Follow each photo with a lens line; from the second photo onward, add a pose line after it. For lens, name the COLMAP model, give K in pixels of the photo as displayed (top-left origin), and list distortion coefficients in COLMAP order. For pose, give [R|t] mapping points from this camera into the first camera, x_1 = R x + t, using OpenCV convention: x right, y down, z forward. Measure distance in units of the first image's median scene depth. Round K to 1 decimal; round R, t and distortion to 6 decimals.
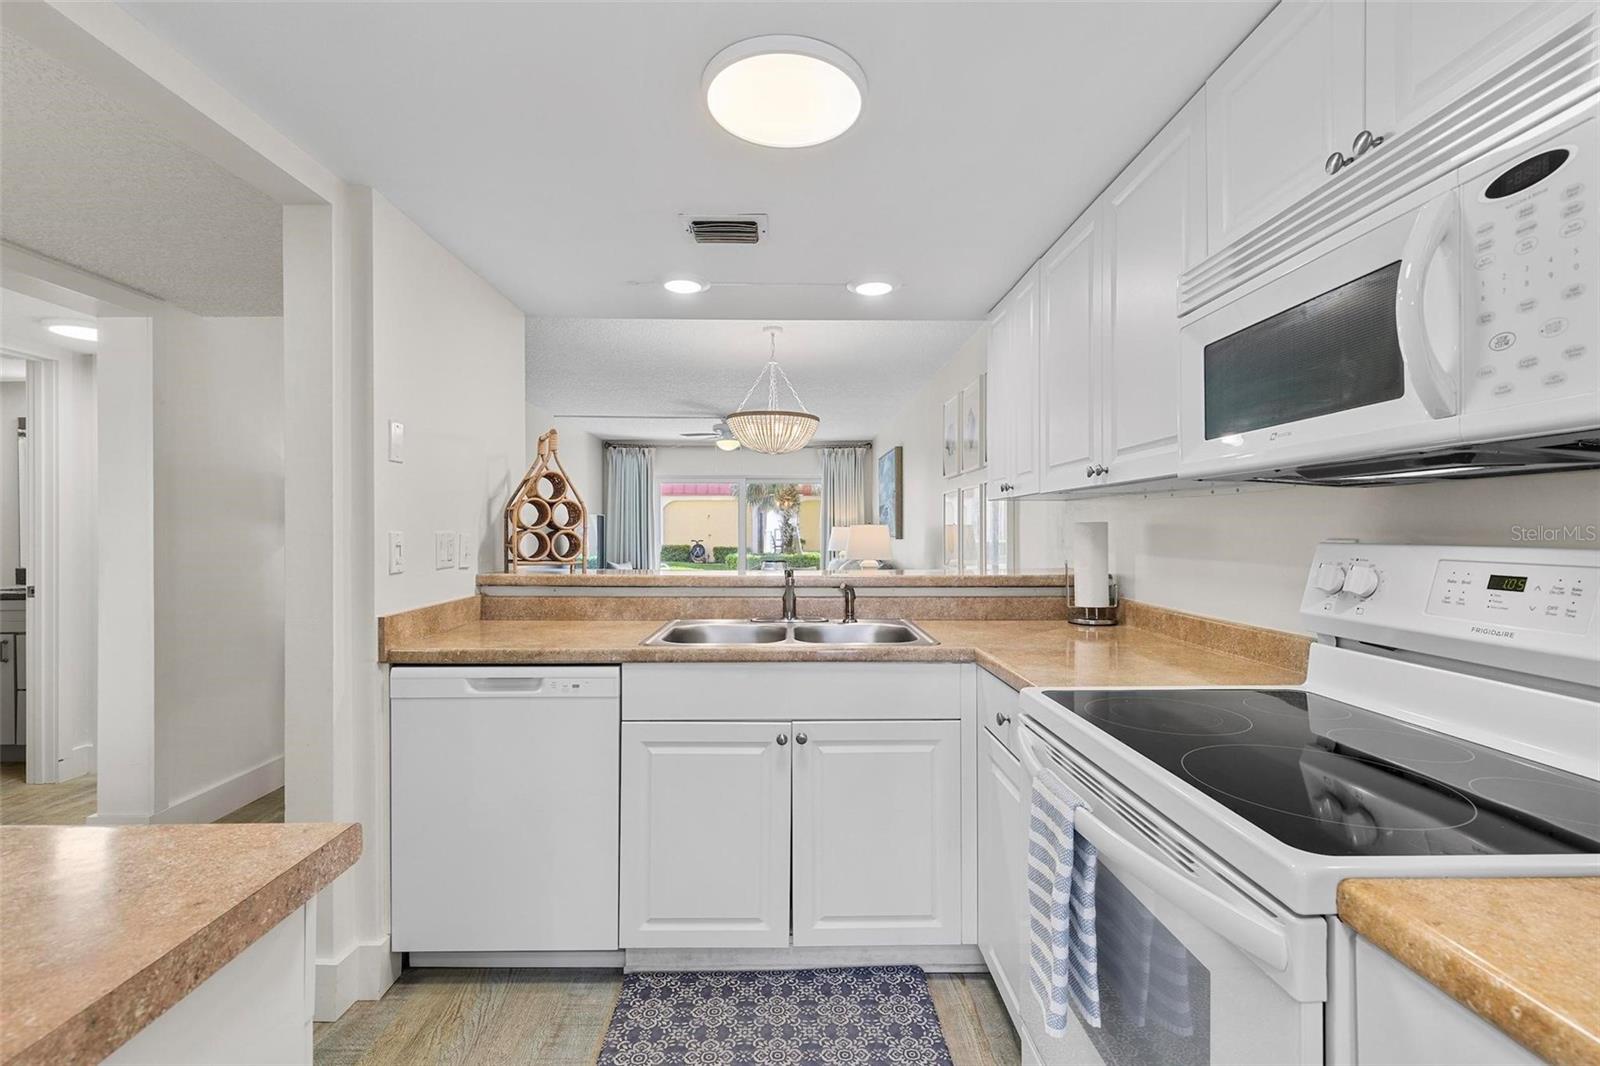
lens RADIAL K [[721.7, 0, 807.5], [0, 721.7, 538.2], [0, 0, 1]] dist [0.011189, -0.004698]
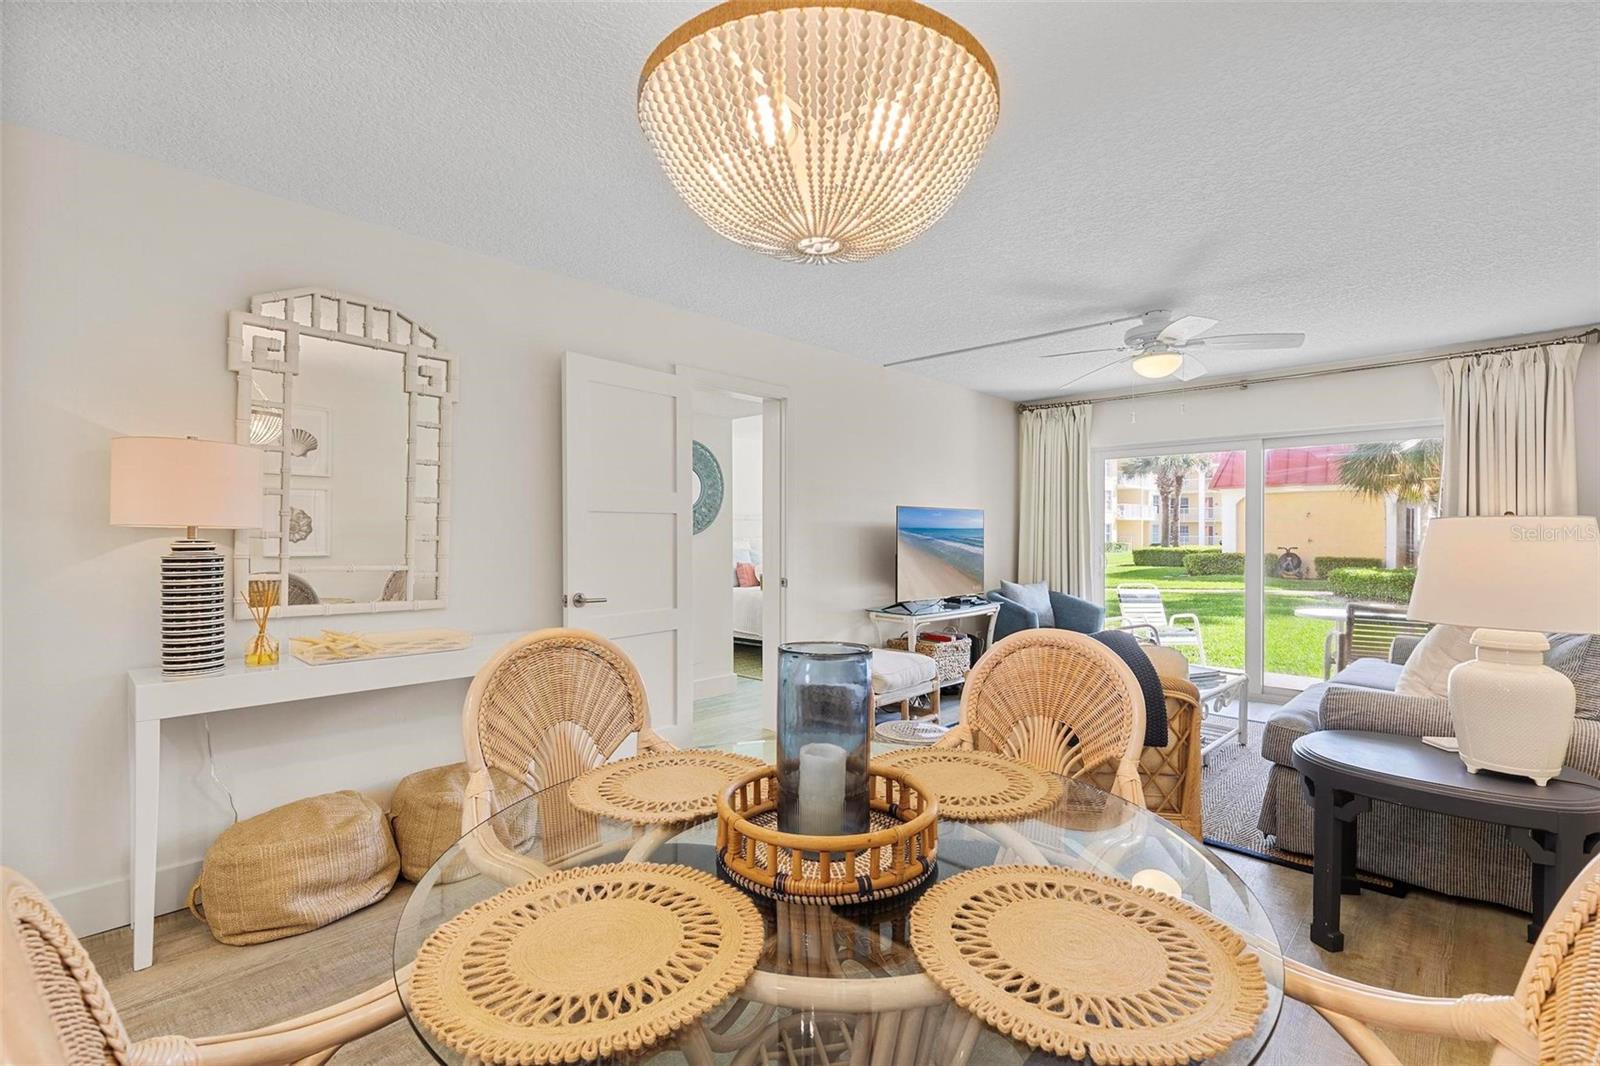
lens RADIAL K [[721.7, 0, 797.5], [0, 721.7, 534.7], [0, 0, 1]] dist [0.011189, -0.004698]
pose [[0.703624, 0.001664, -0.710571, 0.296687], [-0.007966, 0.999953, -0.005546, -0.020477], [0.710528, 0.009563, 0.703604, 1.773758]]
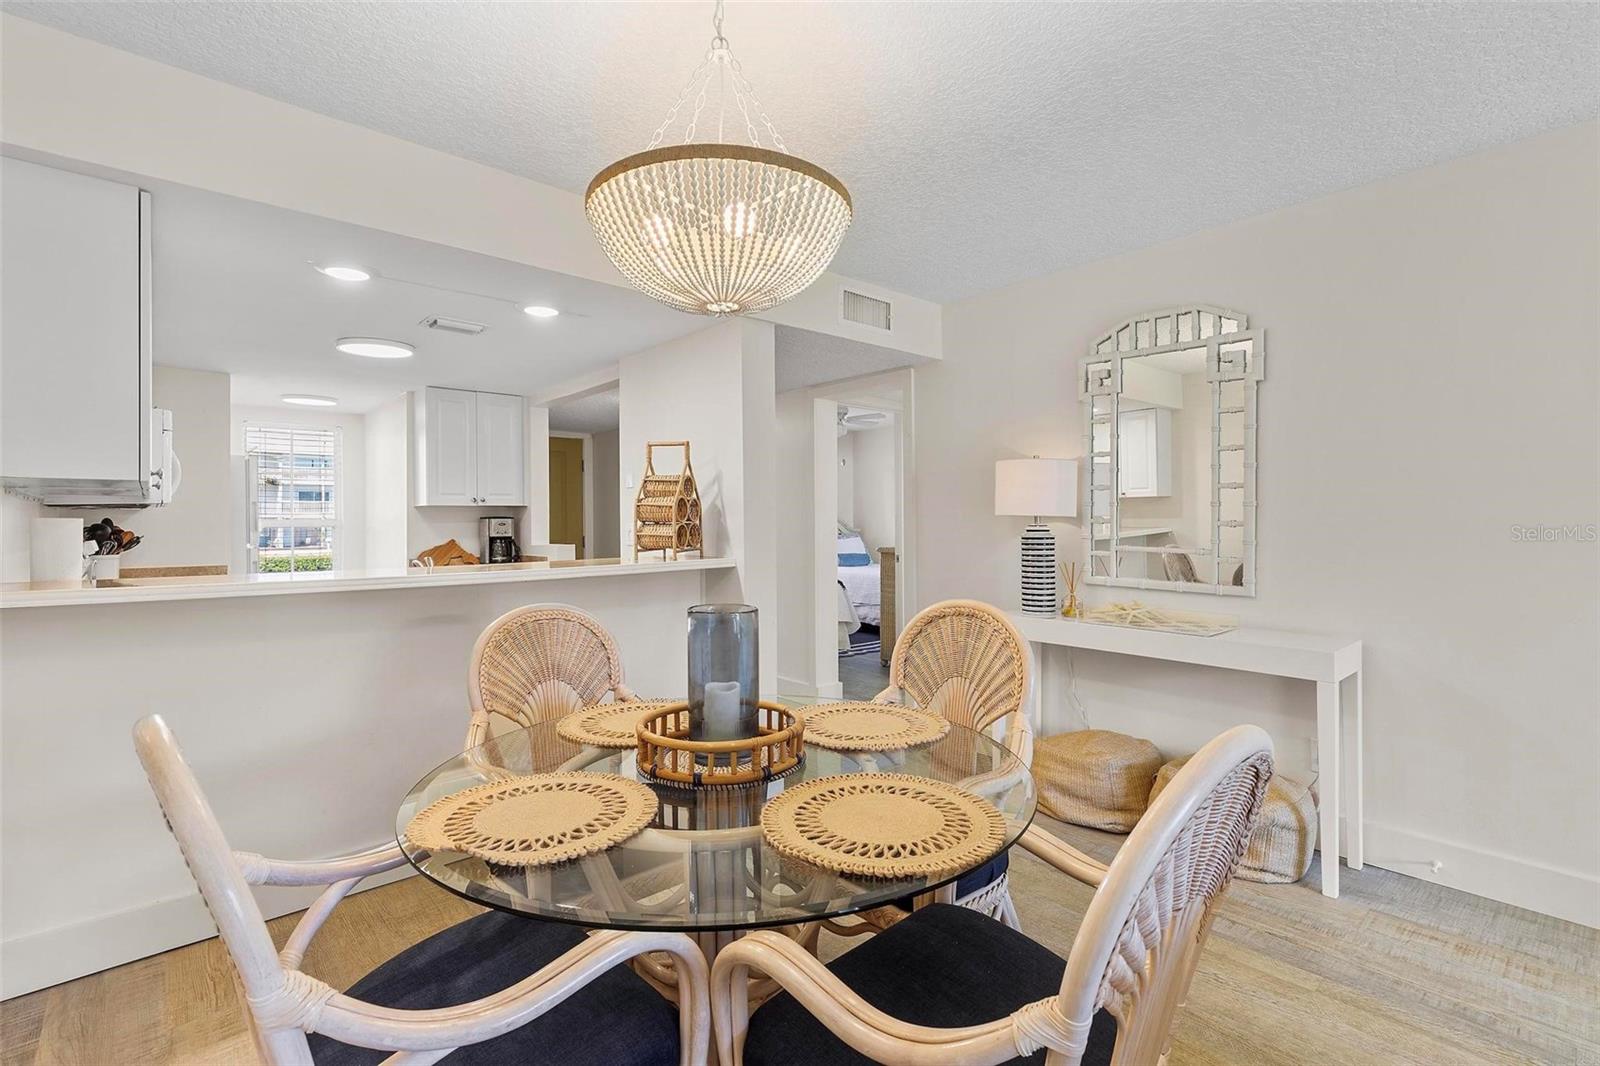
lens RADIAL K [[721.7, 0, 804.0], [0, 721.7, 523.3], [0, 0, 1]] dist [0.011189, -0.004698]
pose [[-0.768196, 0.005144, -0.640194, 0.323164], [-0.000936, 0.999958, 0.009157, -0.030069], [0.640214, 0.007634, -0.768158, 2.877043]]
